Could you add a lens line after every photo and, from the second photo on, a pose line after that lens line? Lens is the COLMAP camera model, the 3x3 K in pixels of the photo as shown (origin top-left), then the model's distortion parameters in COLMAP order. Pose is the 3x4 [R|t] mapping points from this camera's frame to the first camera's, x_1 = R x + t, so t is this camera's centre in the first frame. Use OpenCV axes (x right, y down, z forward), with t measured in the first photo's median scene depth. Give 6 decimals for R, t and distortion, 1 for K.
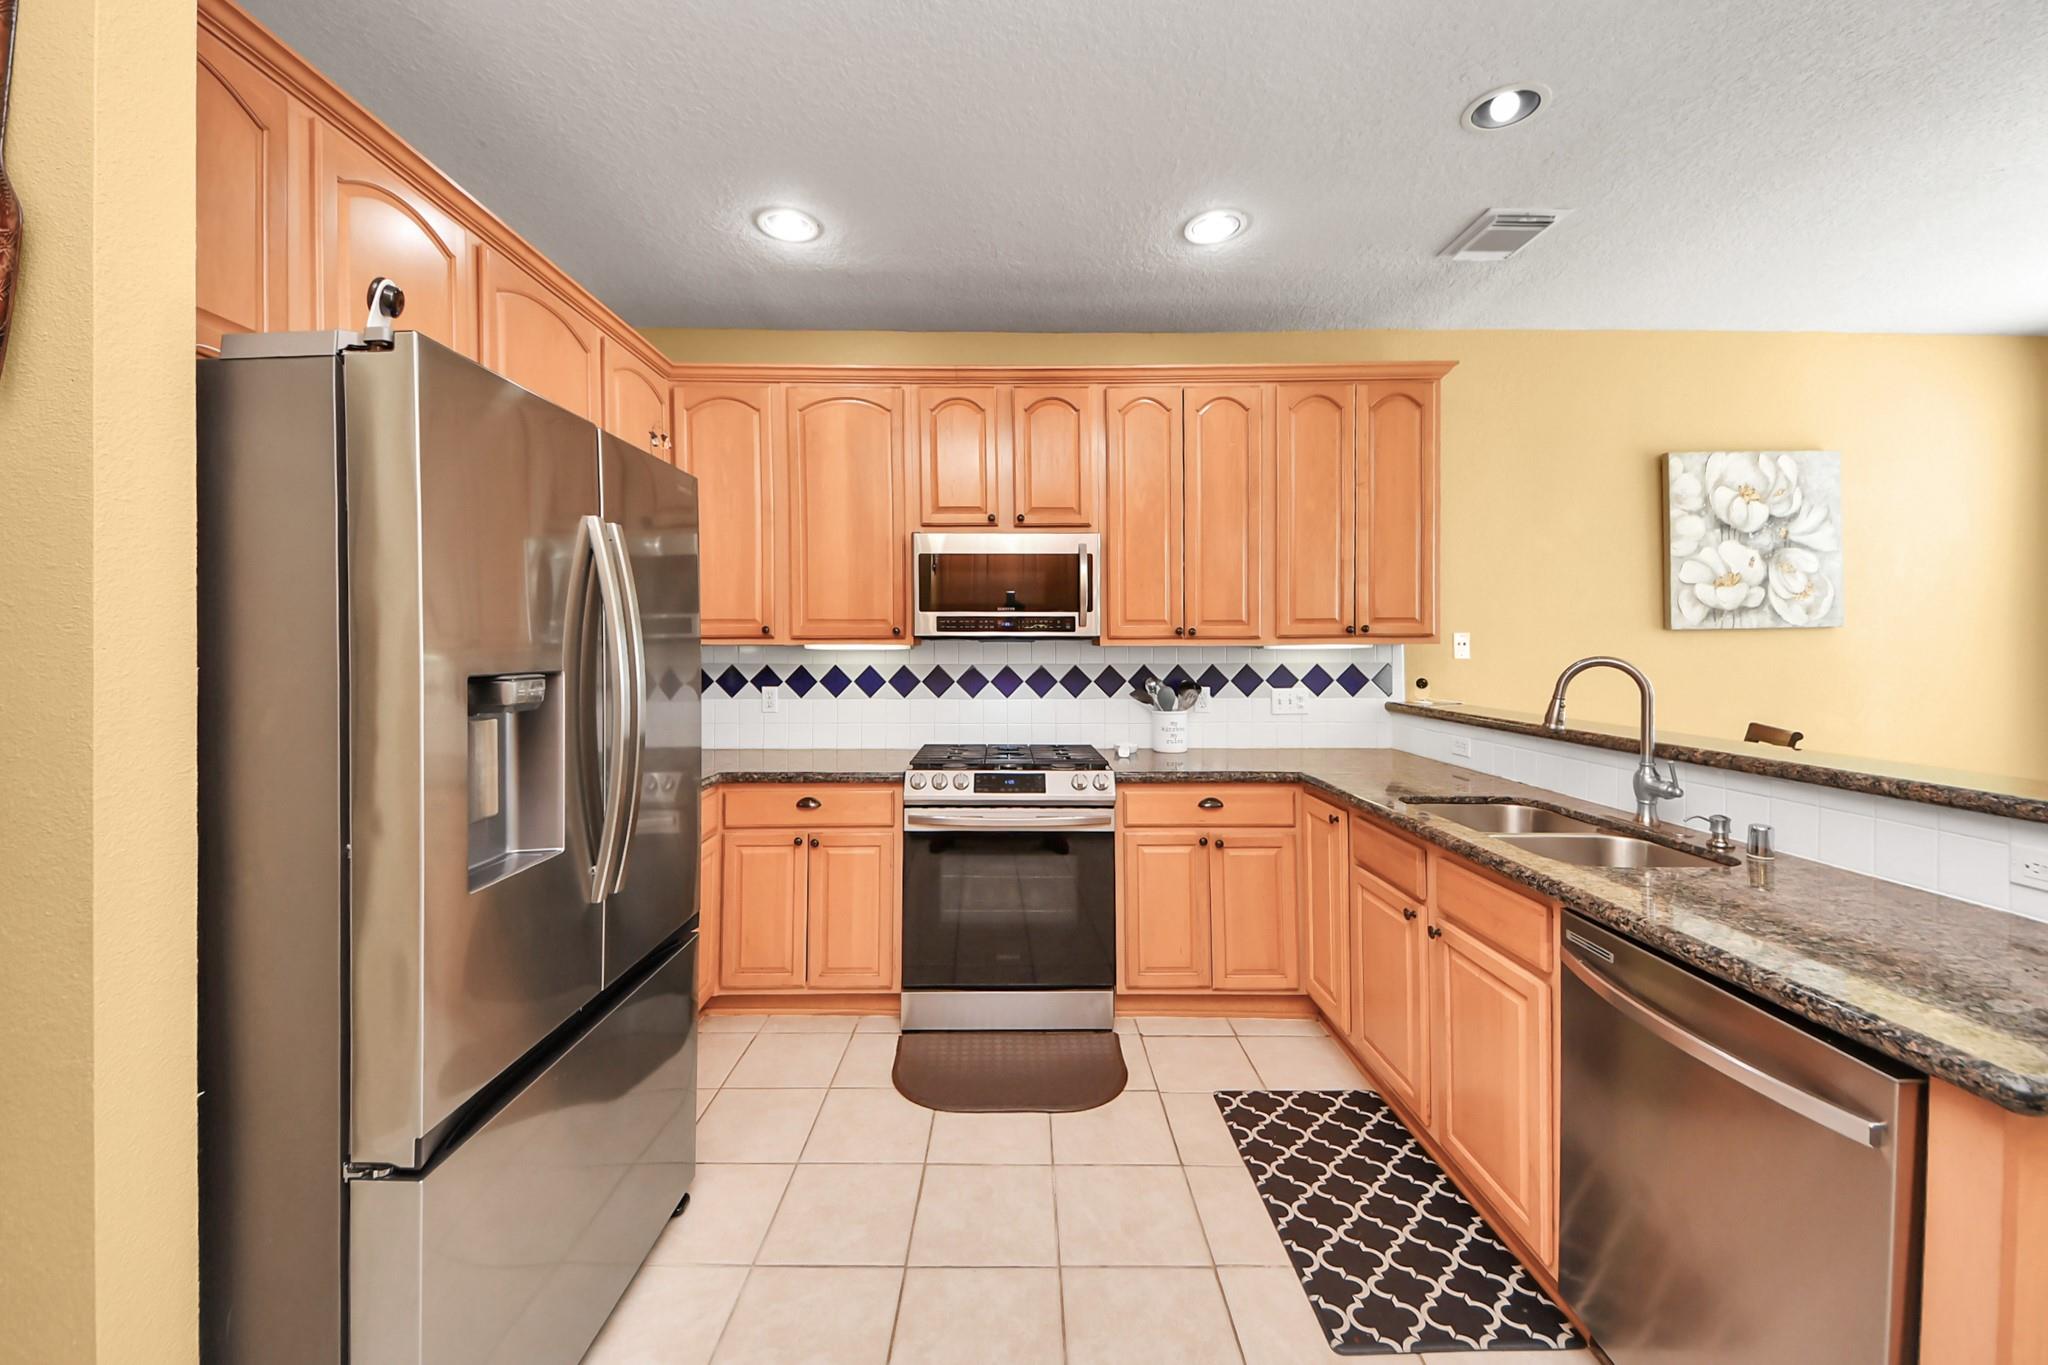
lens RADIAL K [[751.9, 0, 1011.0], [0, 751.9, 640.1], [0, 0, 1]] dist [0.038483, -0.028992]
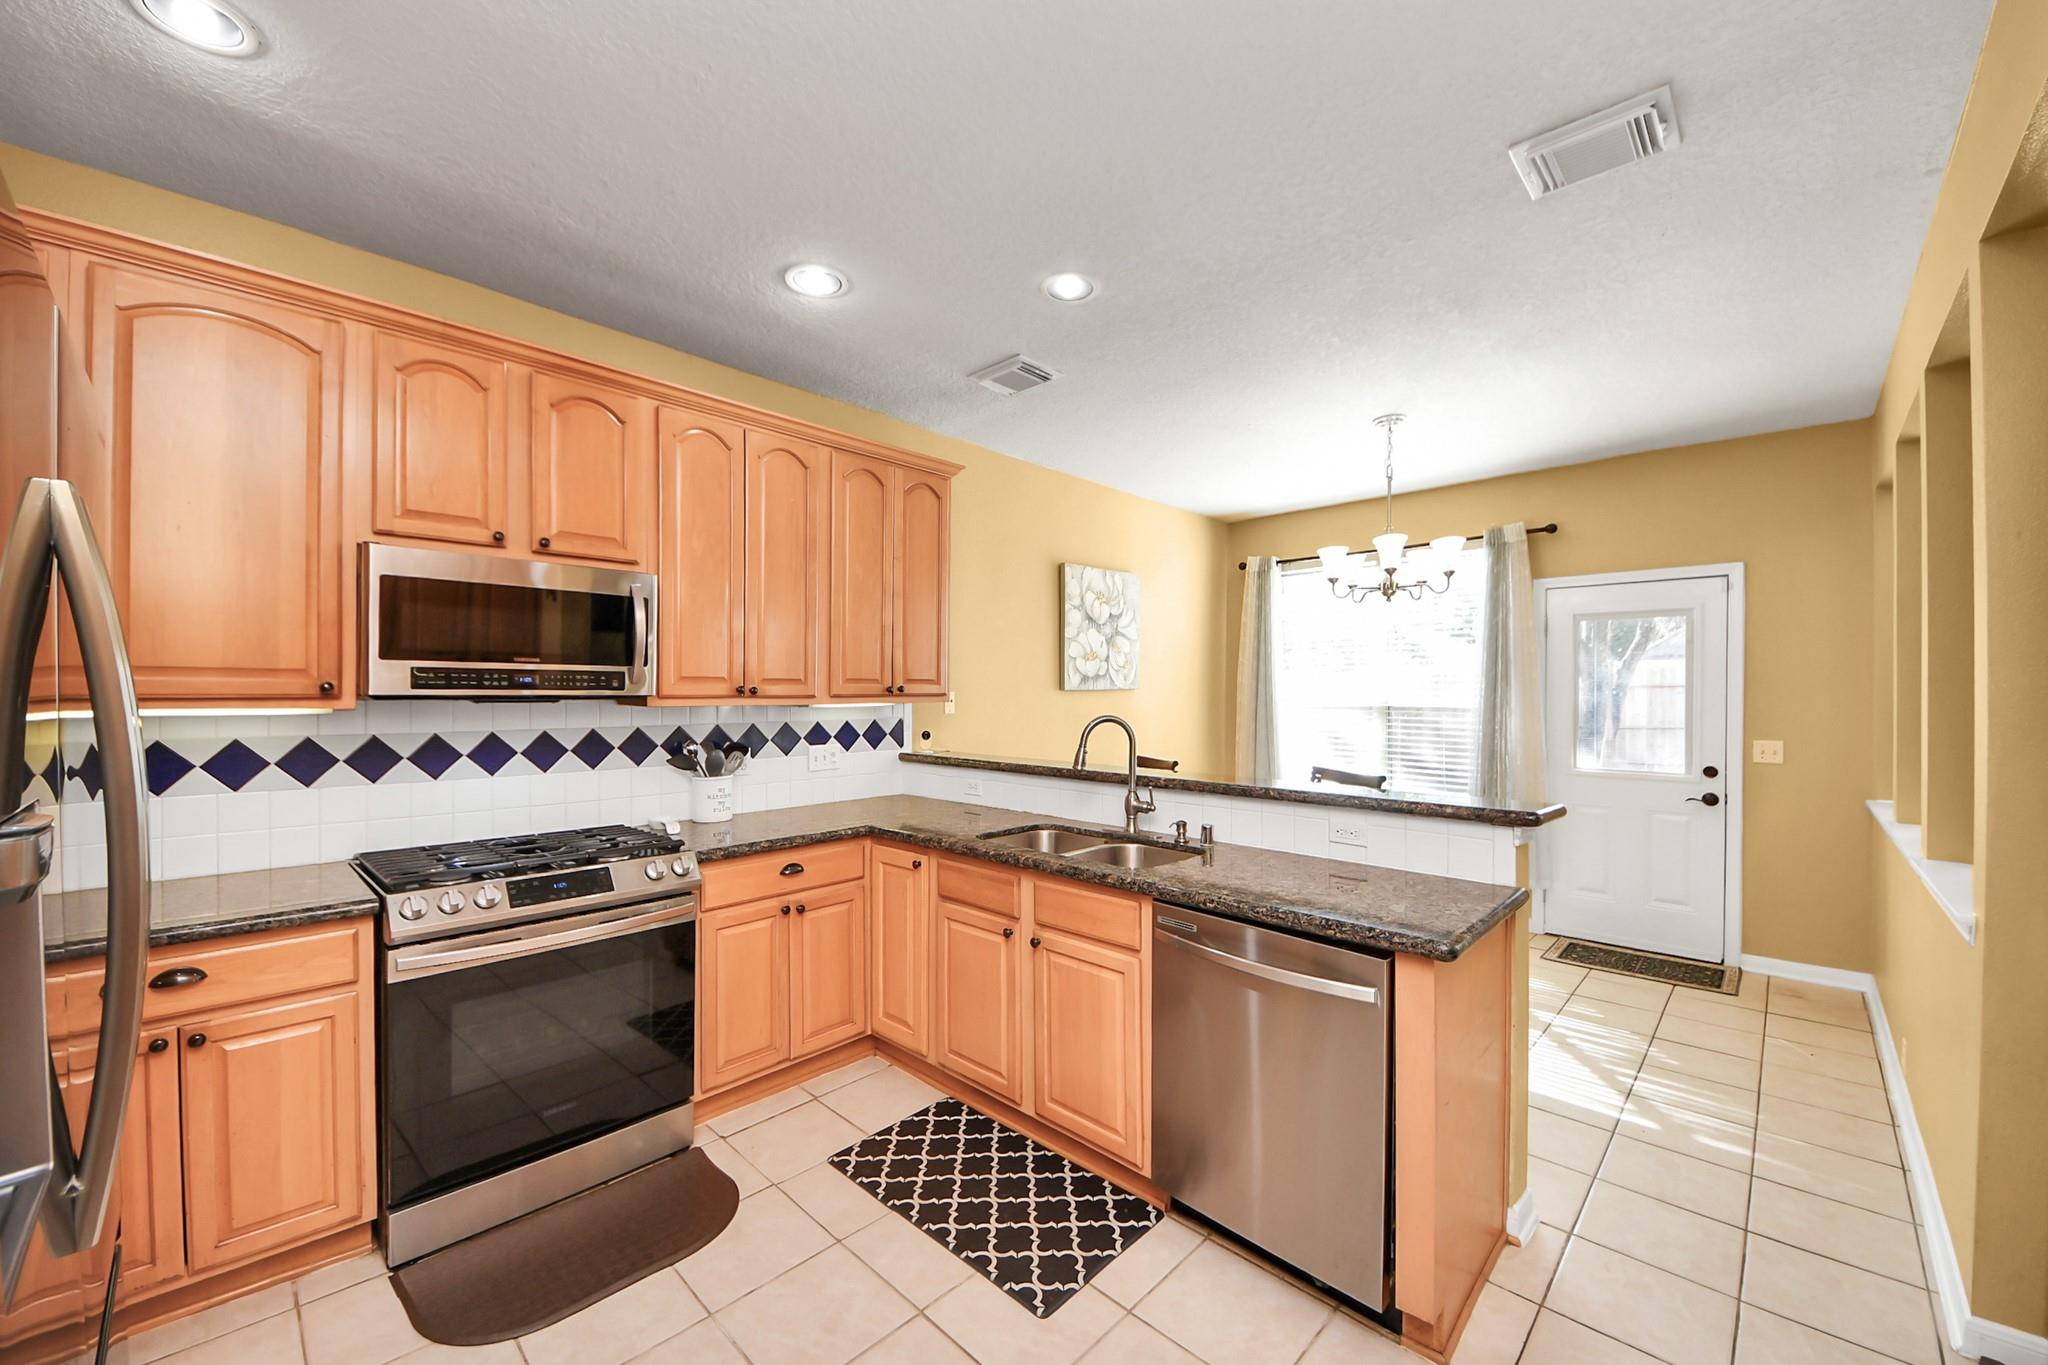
lens RADIAL K [[760.5, 0, 1022.5], [0, 760.5, 691.9], [0, 0, 1]] dist [0.027087, -0.021229]
pose [[0.696127, 0.004431, 0.717905, -0.232089], [-0.008844, 0.999958, 0.002403, -0.016390], [-0.717865, -0.008022, 0.696136, 0.106430]]
